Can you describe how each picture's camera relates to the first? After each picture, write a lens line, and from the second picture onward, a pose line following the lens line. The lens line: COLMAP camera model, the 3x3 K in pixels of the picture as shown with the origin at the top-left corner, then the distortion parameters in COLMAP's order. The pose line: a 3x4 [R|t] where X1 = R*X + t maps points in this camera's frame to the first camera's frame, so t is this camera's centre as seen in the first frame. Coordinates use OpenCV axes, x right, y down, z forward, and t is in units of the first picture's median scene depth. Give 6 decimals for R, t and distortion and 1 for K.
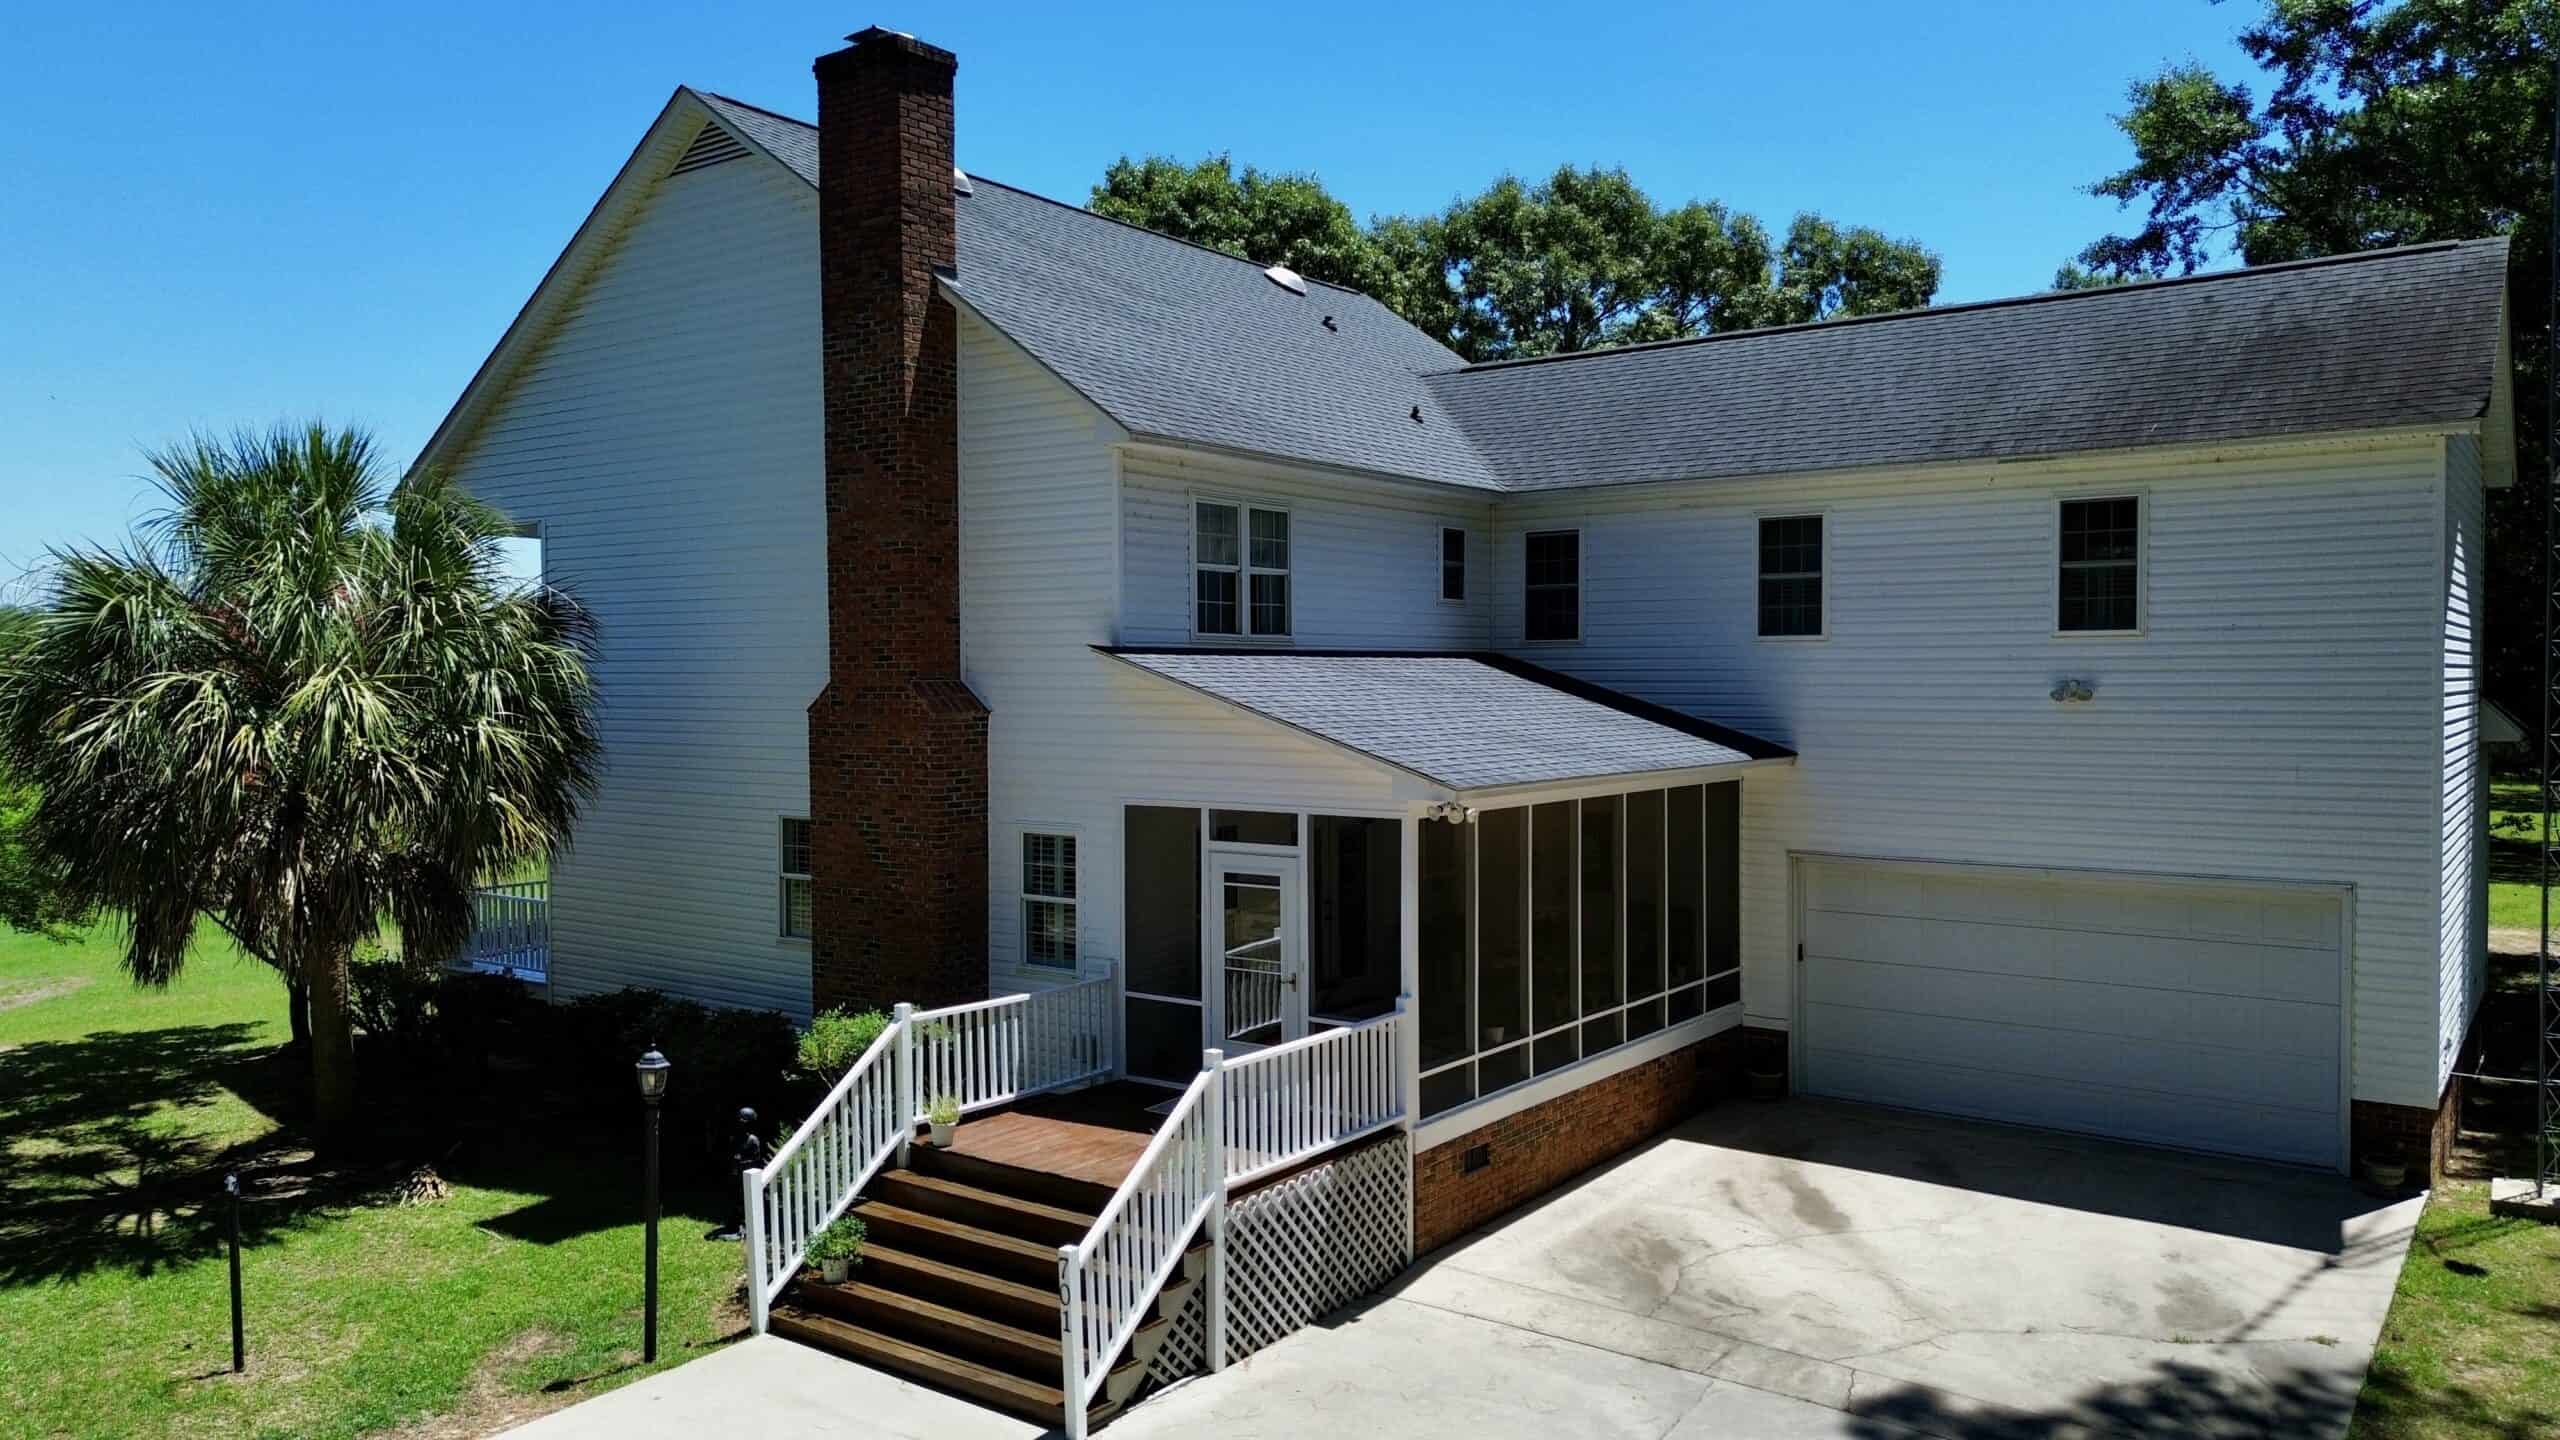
lens RADIAL K [[1802.8, 0, 1280.0], [0, 1802.8, 720.0], [0, 0, 1]] dist [0.095360, -0.114424]
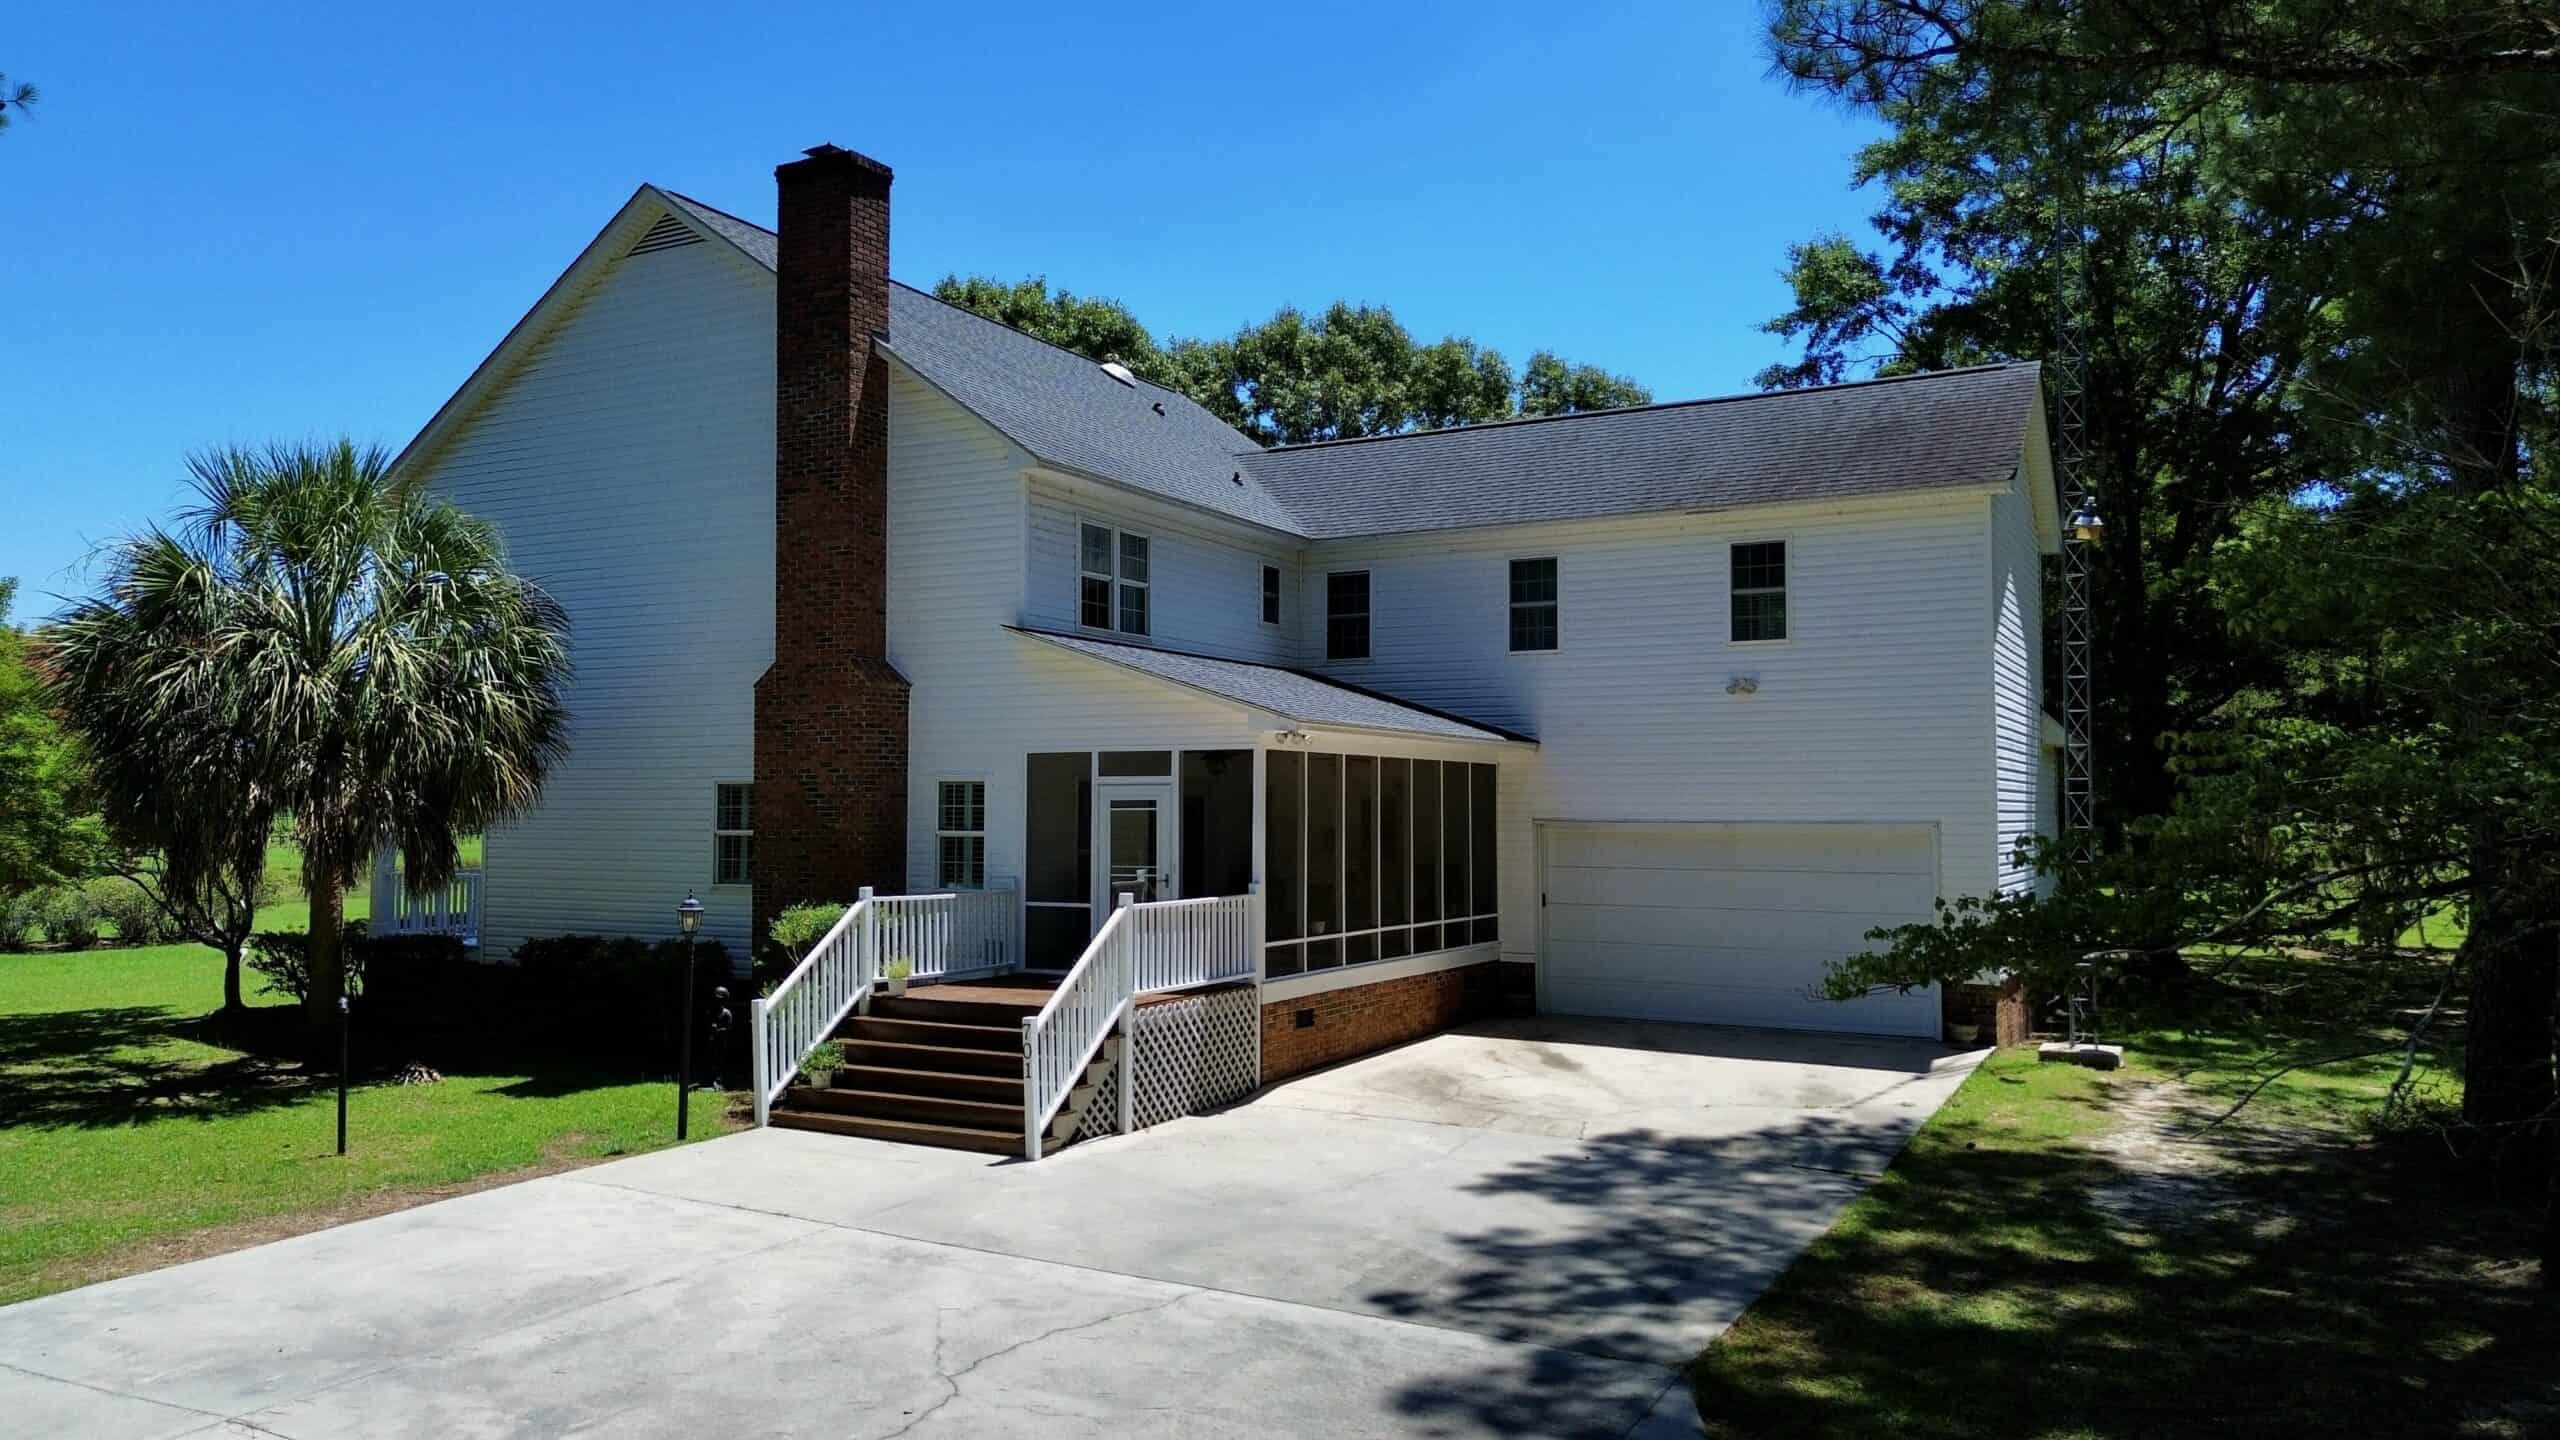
lens RADIAL K [[1802.8, 0, 1280.0], [0, 1802.8, 720.0], [0, 0, 1]] dist [0.095360, -0.114424]
pose [[0.990753, 0.011845, 0.135163, -0.078054], [-0.001456, 0.997053, -0.076704, 0.114955], [-0.135674, 0.075798, 0.987850, -0.261284]]
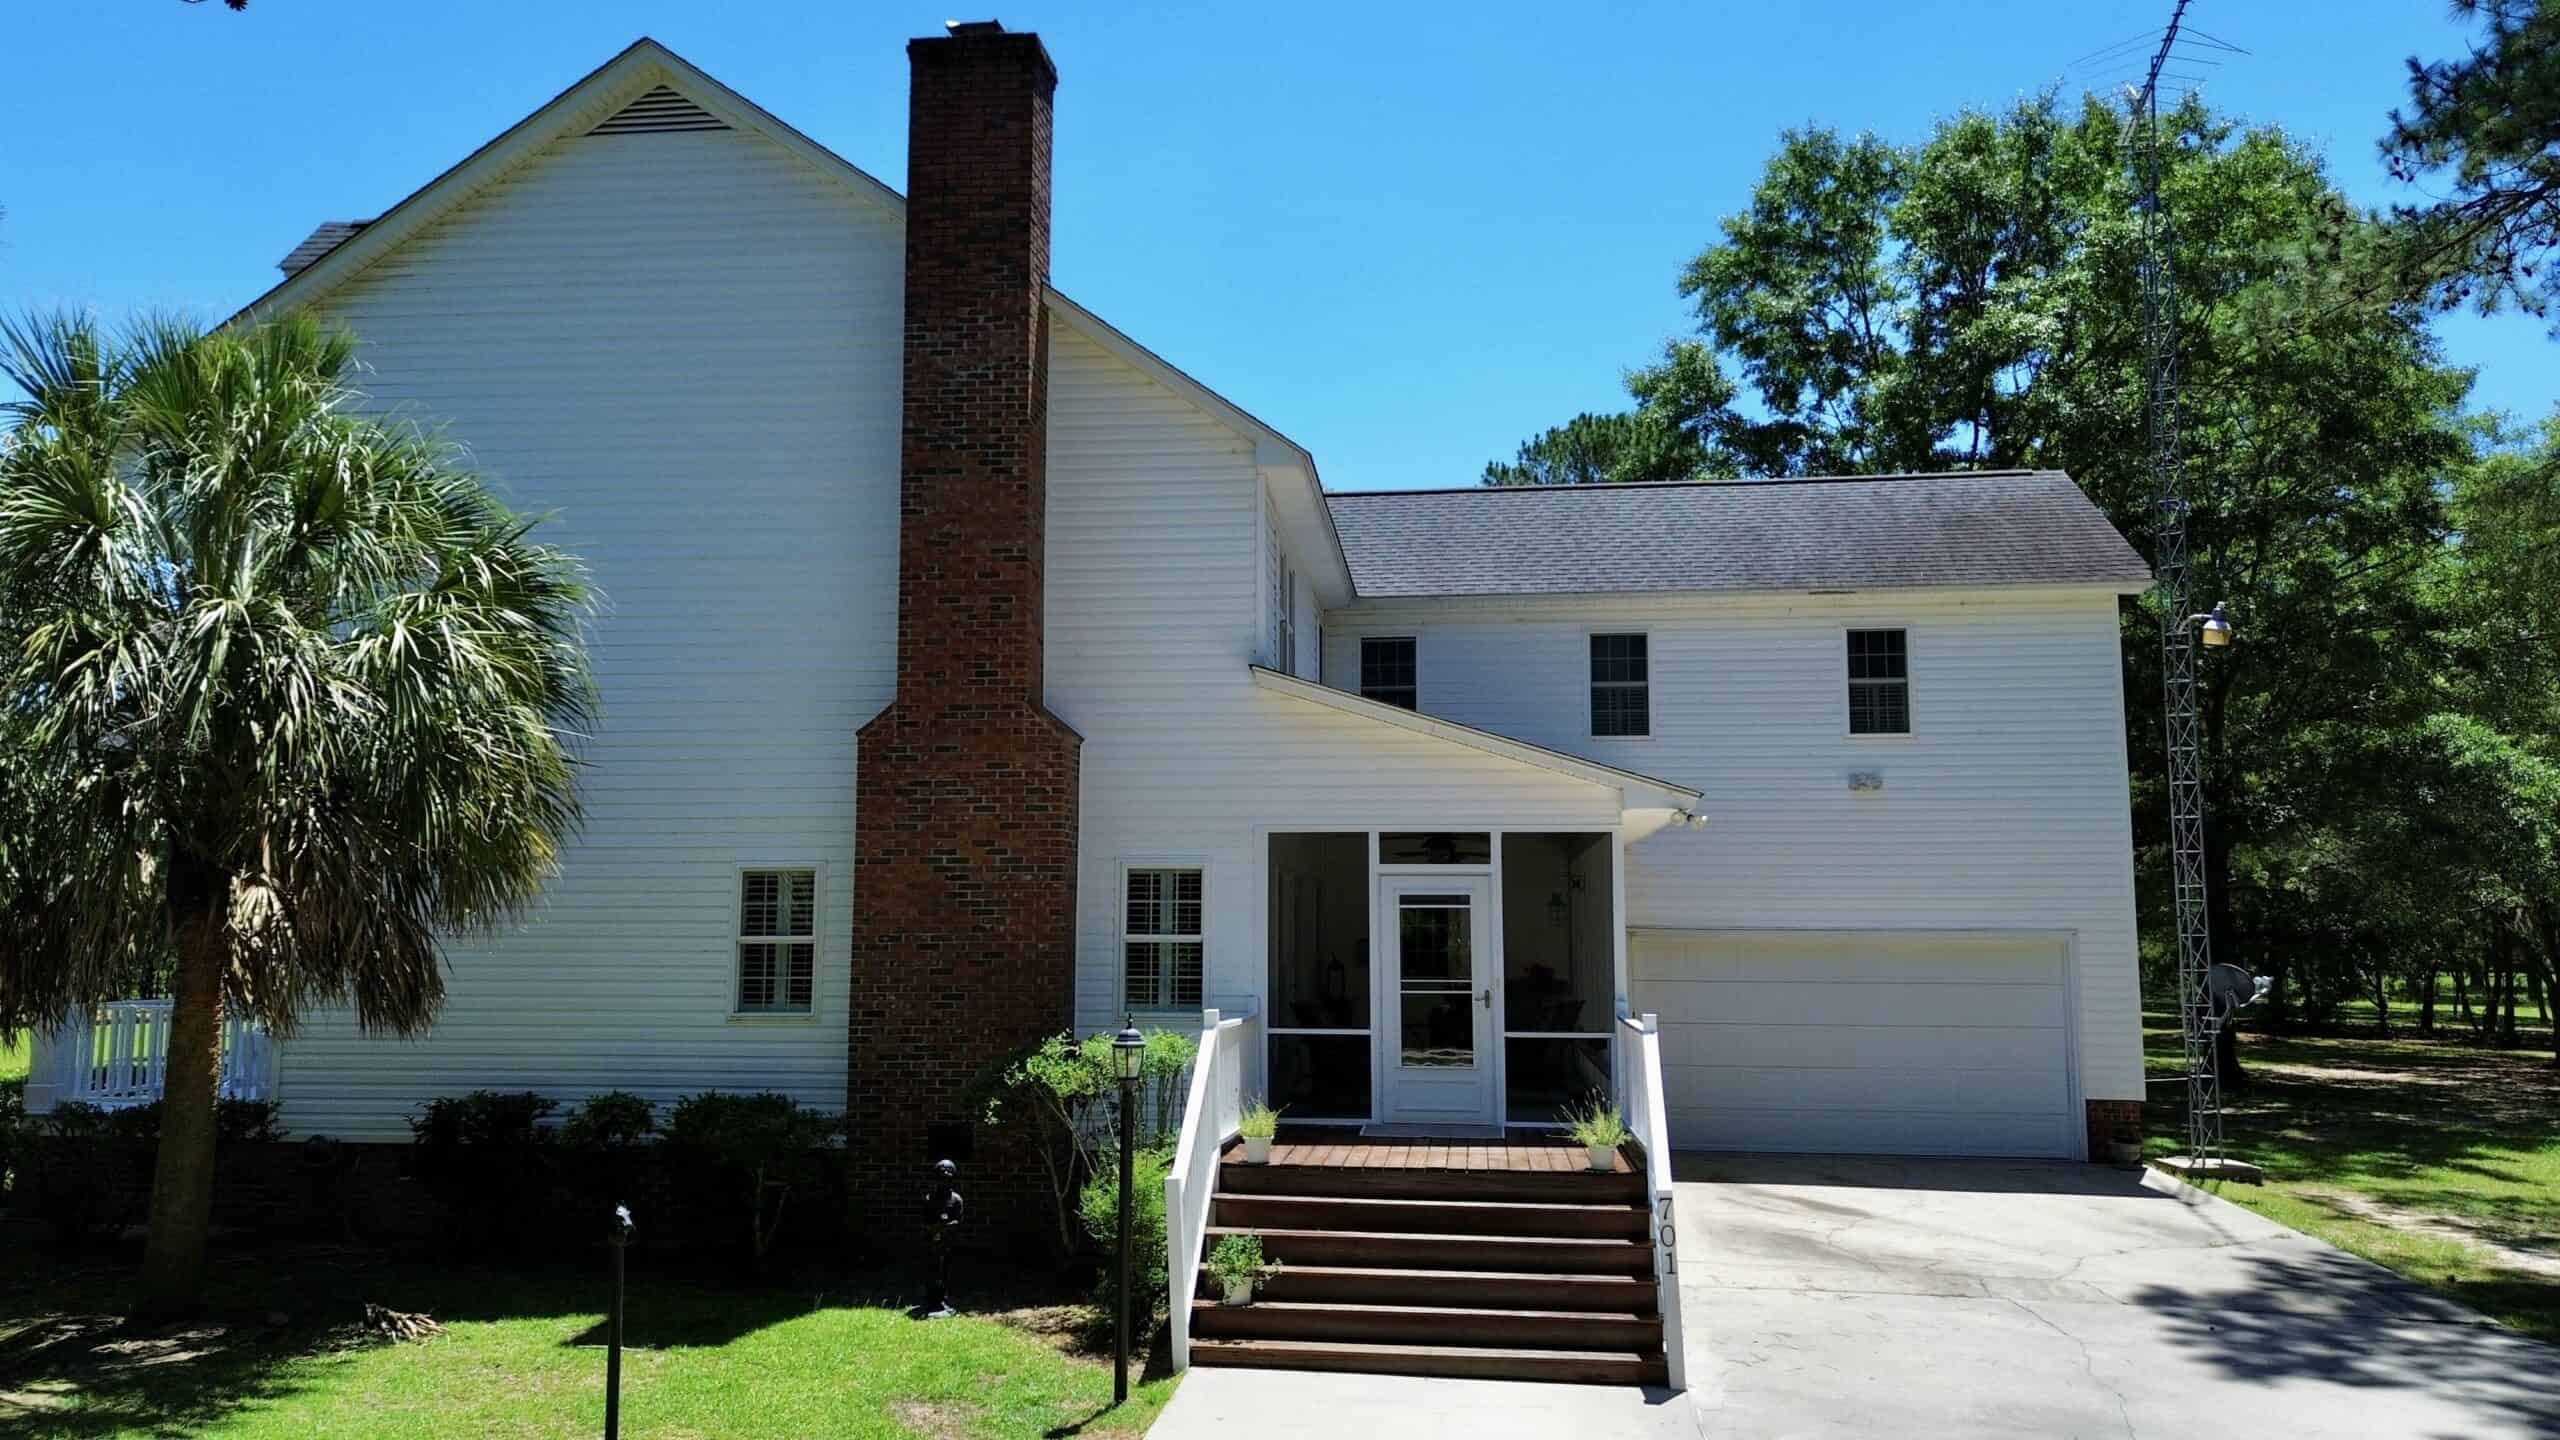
lens RADIAL K [[1802.8, 0, 1280.0], [0, 1802.8, 720.0], [0, 0, 1]] dist [0.095360, -0.114424]
pose [[0.866161, 0.064950, 0.495526, -0.538887], [0.007048, 0.989833, -0.142061, 0.119074], [-0.499715, 0.126541, 0.856897, 0.150839]]
